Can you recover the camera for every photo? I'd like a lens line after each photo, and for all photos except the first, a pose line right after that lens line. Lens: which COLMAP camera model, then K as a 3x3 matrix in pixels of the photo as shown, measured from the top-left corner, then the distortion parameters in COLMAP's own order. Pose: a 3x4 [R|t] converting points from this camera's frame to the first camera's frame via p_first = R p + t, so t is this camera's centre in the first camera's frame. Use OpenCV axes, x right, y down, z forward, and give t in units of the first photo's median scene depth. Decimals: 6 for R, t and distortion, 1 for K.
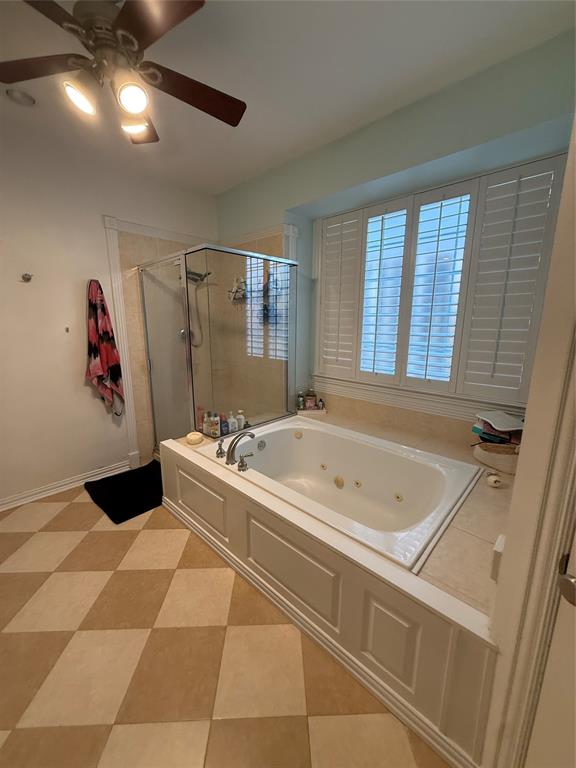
lens RADIAL K [[306.4, 0, 288.2], [0, 306.4, 381.9], [0, 0, 1]] dist [0.000132, -0.000260]
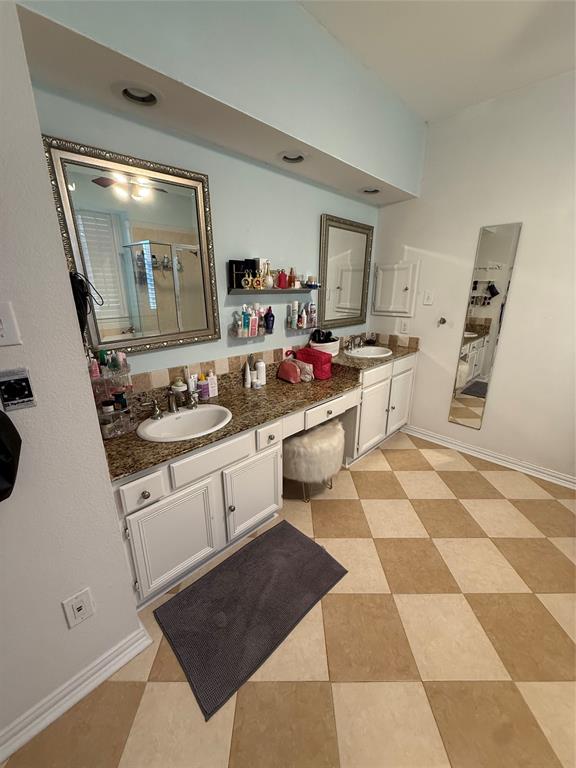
lens RADIAL K [[306.4, 0, 288.2], [0, 306.4, 381.9], [0, 0, 1]] dist [0.000132, -0.000260]
pose [[-0.031319, 0.291051, -0.956195, 0.067507], [-0.200909, 0.935305, 0.291273, -0.029054], [0.979109, 0.201231, 0.029182, 0.135593]]
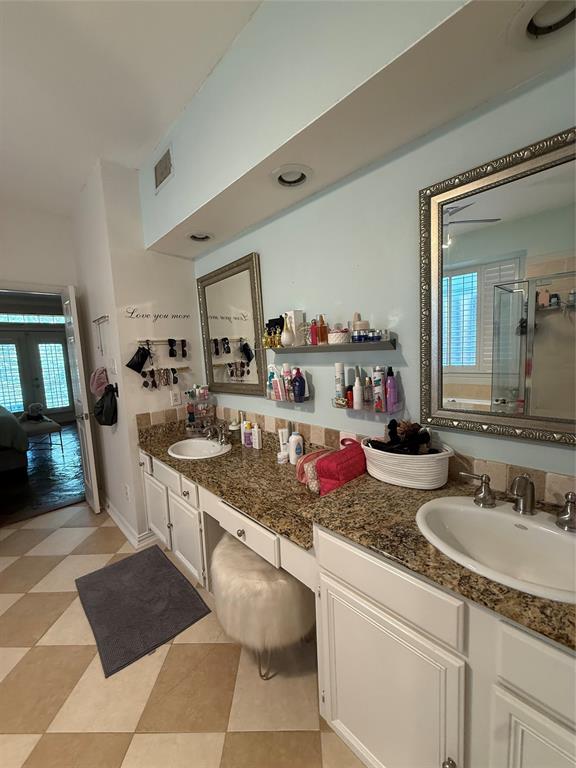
lens RADIAL K [[306.4, 0, 288.2], [0, 306.4, 381.9], [0, 0, 1]] dist [0.000132, -0.000260]
pose [[-0.996865, 0.037037, 0.069916, -0.801160], [0.056326, 0.952789, 0.298363, -0.133464], [-0.055564, 0.301365, -0.951888, 0.688888]]
